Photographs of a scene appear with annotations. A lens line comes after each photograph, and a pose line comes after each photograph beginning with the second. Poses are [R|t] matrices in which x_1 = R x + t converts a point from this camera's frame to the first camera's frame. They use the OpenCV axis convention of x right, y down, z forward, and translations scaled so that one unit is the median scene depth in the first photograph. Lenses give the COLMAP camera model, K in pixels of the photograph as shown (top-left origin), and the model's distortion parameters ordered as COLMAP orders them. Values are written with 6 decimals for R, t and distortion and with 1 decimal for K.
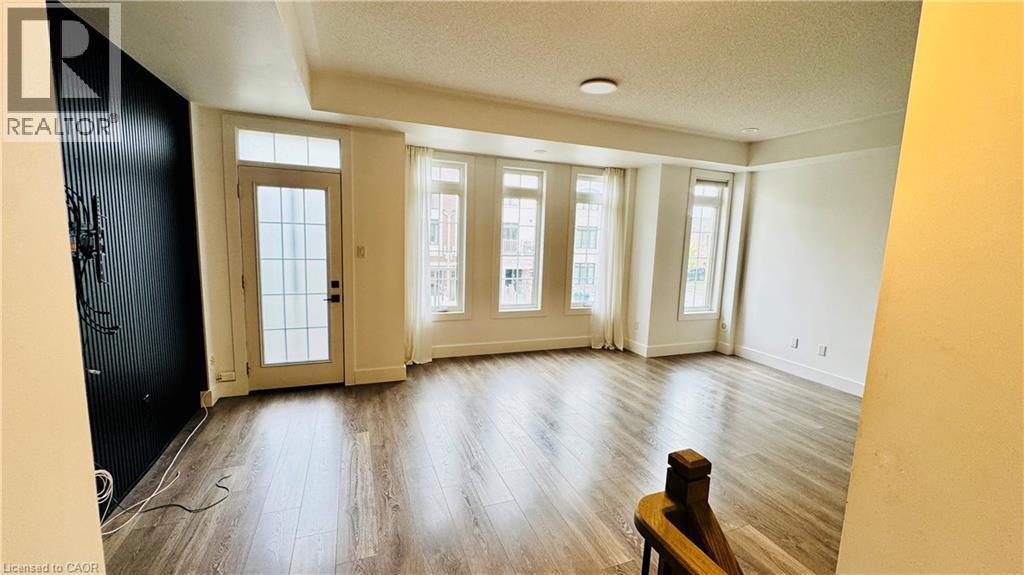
lens RADIAL K [[410.5, 0, 512.0], [0, 410.5, 287.5], [0, 0, 1]] dist [-0.001344, 0.000130]
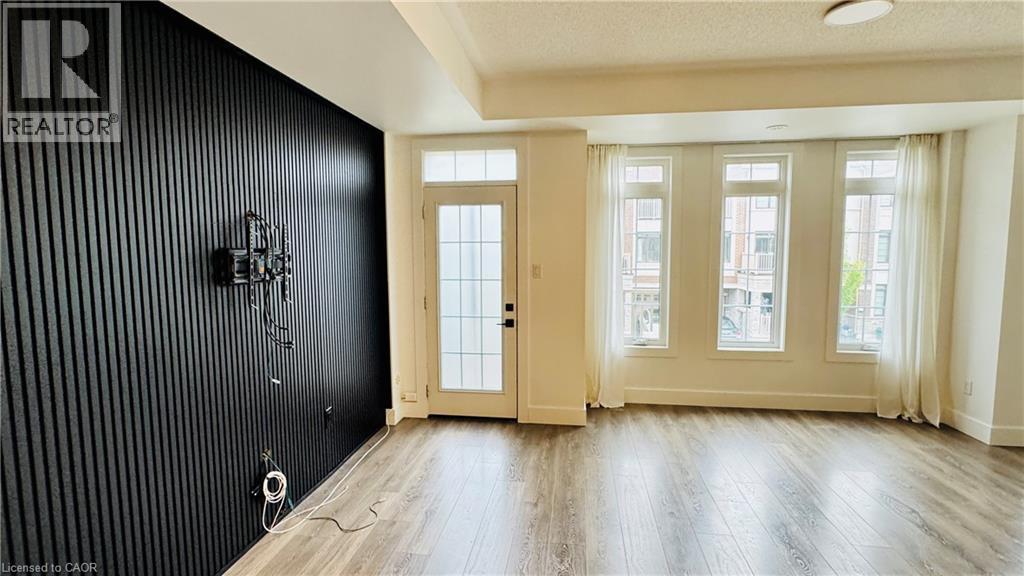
lens RADIAL K [[475.8, 0, 512.0], [0, 475.8, 288.0], [0, 0, 1]] dist [-0.002036, 0.000457]
pose [[0.872512, 0.004543, -0.488572, 0.078889], [-0.029685, 0.998602, -0.043728, -0.004622], [0.487690, 0.052656, 0.871427, 0.082011]]
